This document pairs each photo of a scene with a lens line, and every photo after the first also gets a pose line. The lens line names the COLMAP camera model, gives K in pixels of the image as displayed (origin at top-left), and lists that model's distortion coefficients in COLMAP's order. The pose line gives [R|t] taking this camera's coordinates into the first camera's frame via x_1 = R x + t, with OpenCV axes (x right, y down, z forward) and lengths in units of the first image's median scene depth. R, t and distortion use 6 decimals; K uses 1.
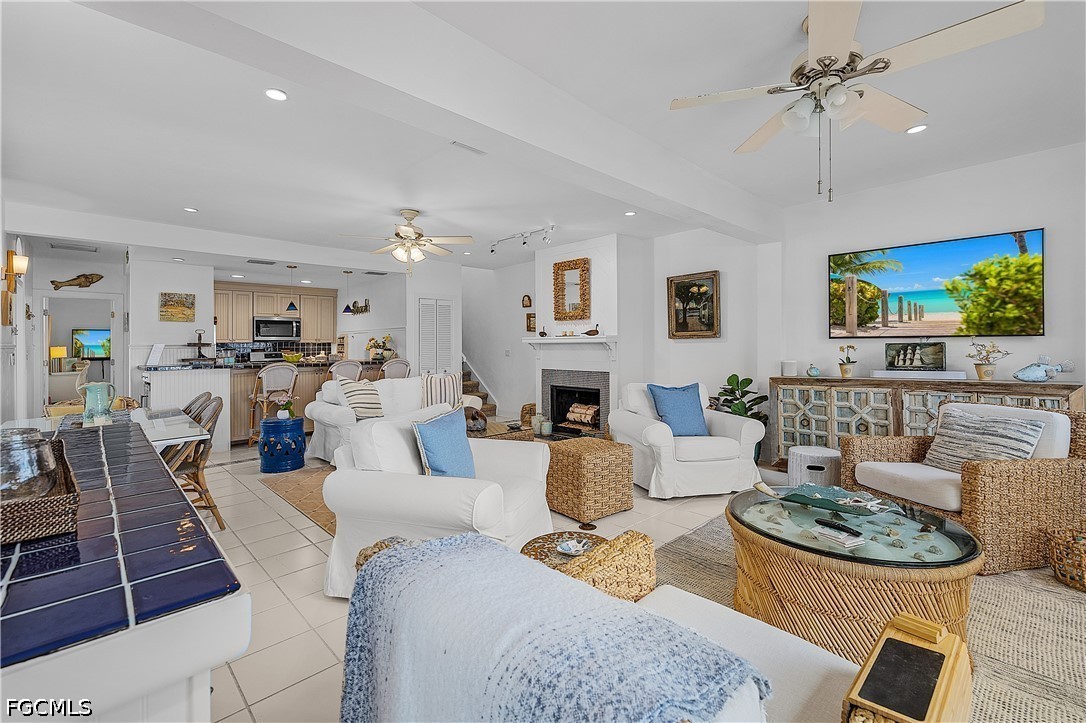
lens RADIAL K [[459.5, 0, 538.8], [0, 459.5, 336.2], [0, 0, 1]] dist [-0.000770, -0.000907]
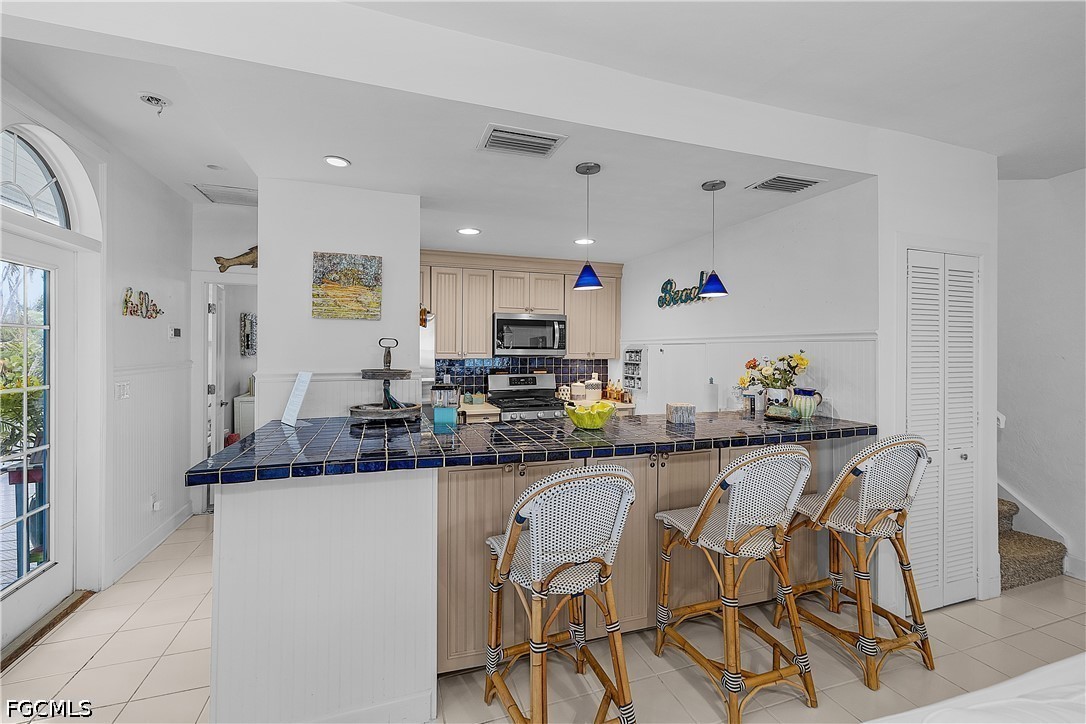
lens RADIAL K [[459.5, 0, 539.3], [0, 459.5, 344.6], [0, 0, 1]] dist [-0.000770, -0.000907]
pose [[0.901986, 0.011846, -0.431604, -0.533693], [-0.008072, 0.999912, 0.010575, -0.017147], [0.431691, -0.006055, 0.902001, 0.841230]]
